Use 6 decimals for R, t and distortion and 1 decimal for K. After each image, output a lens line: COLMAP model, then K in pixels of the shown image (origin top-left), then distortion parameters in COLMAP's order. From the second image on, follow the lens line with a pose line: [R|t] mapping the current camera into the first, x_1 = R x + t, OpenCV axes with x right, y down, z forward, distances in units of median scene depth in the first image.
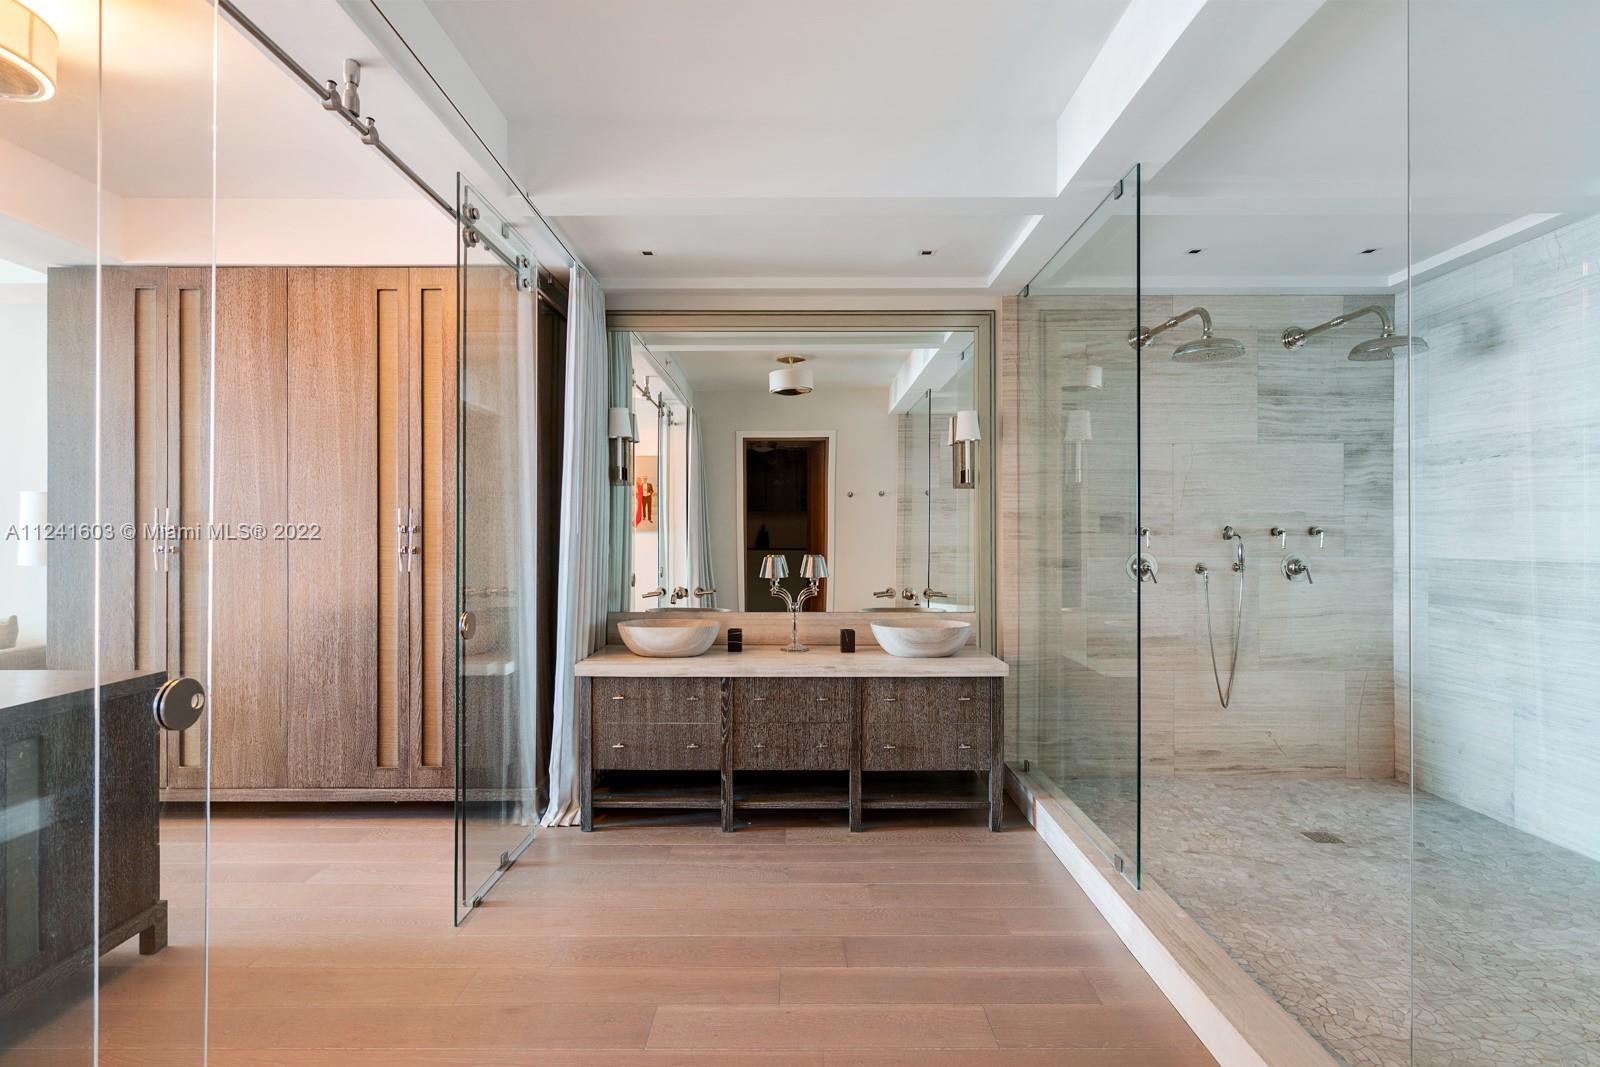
lens RADIAL K [[769.6, 0, 802.7], [0, 769.6, 528.7], [0, 0, 1]] dist [0.001745, 0.001105]
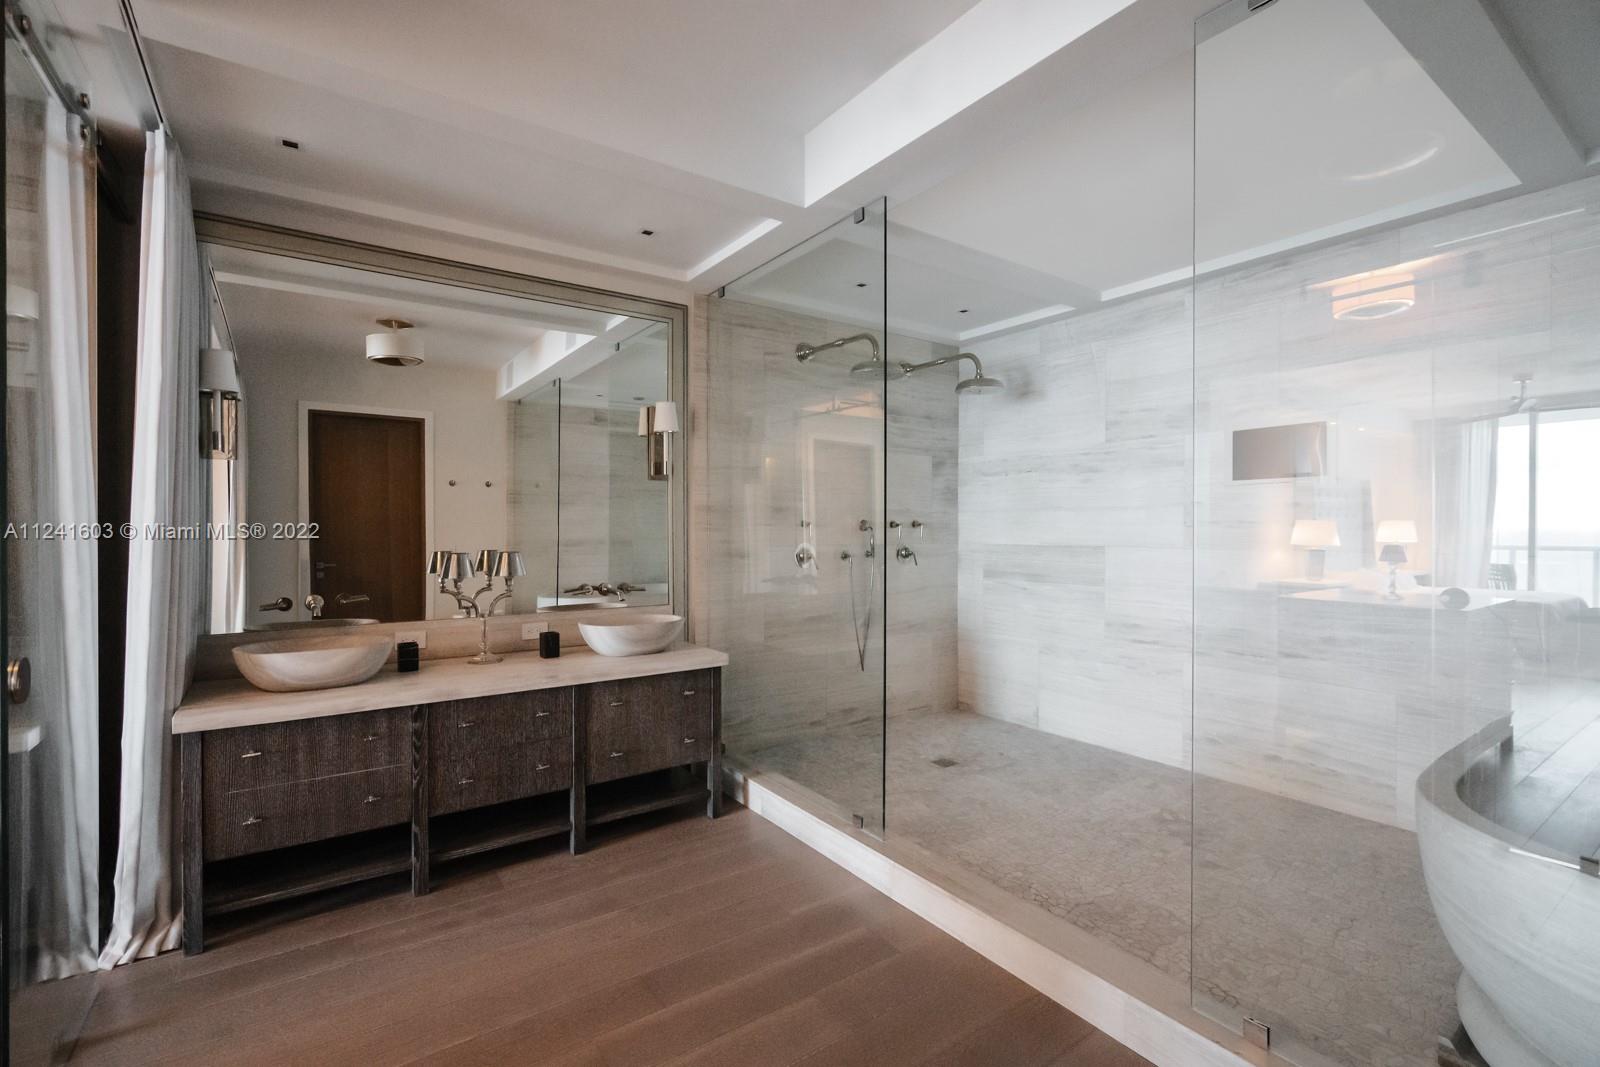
lens RADIAL K [[717.1, 0, 803.7], [0, 717.1, 531.3], [0, 0, 1]] dist [-0.013244, 0.006155]
pose [[0.817594, -0.003598, 0.575784, -0.192725], [-0.003754, 0.999926, 0.011579, 0.002120], [-0.575783, -0.011628, 0.817520, 0.156750]]
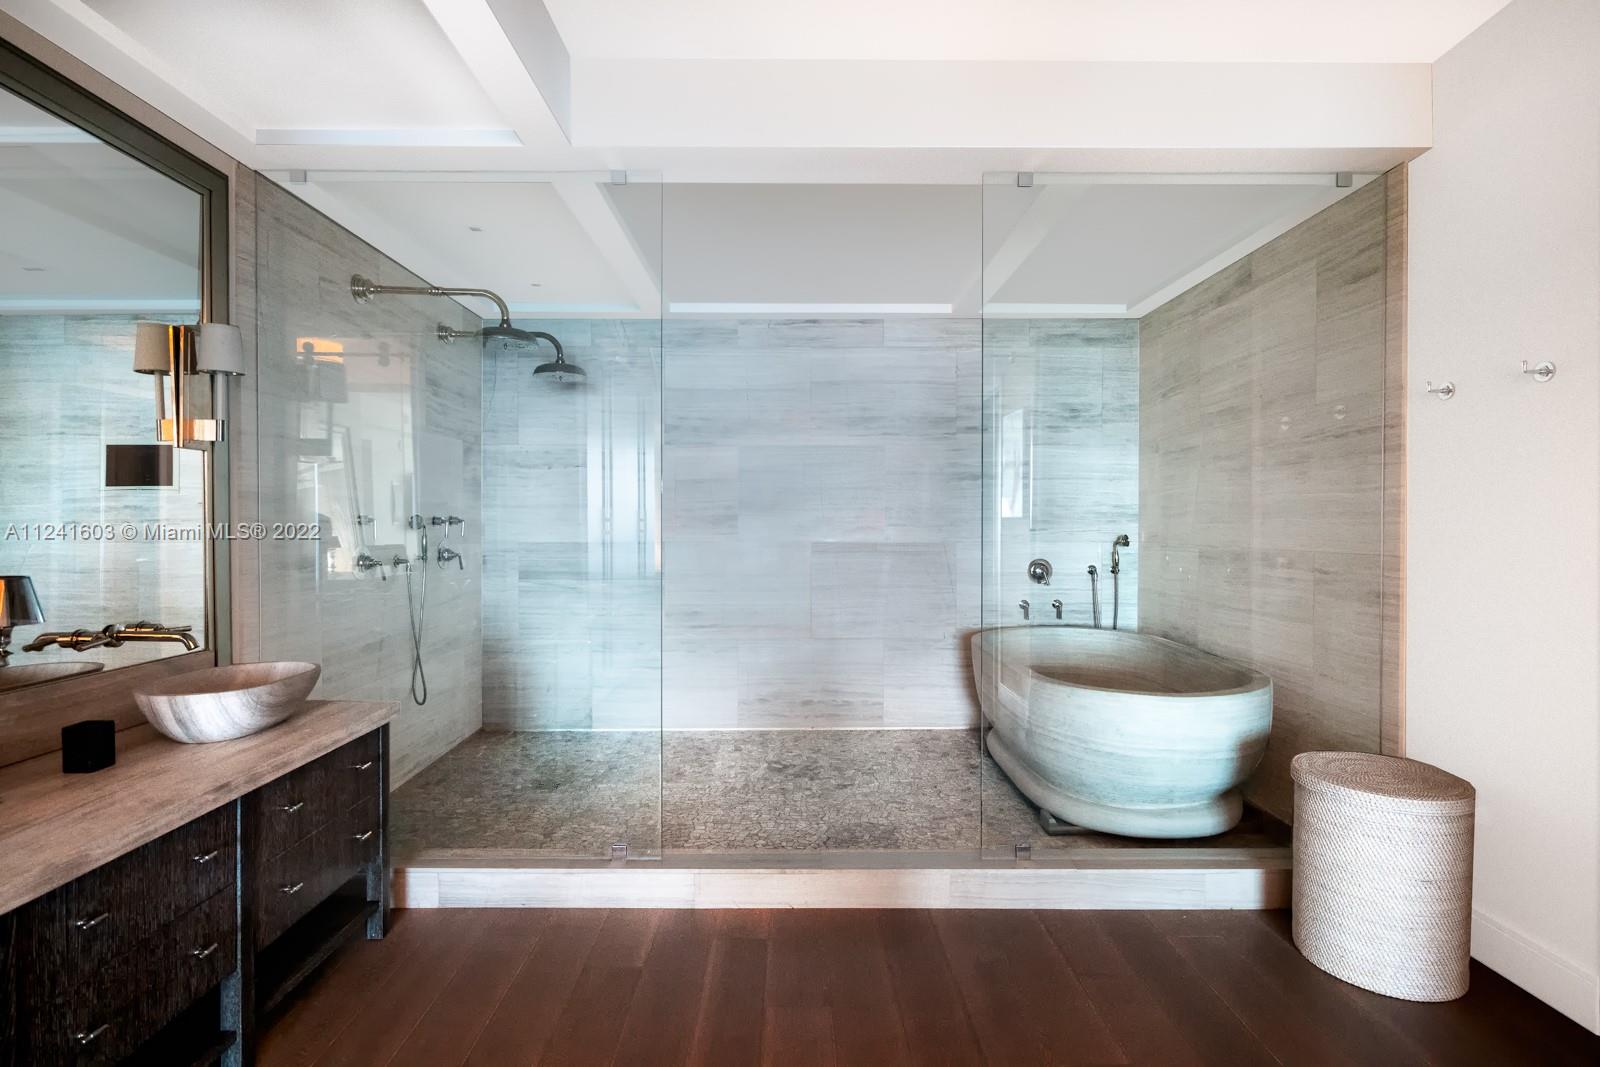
lens RADIAL K [[769.6, 0, 802.7], [0, 769.6, 528.7], [0, 0, 1]] dist [0.001745, 0.001105]
pose [[-0.009077, -0.008791, 0.999920, -0.459480], [-0.005688, 0.999946, 0.008740, 0.002585], [-0.999943, -0.005609, -0.009126, 0.599436]]
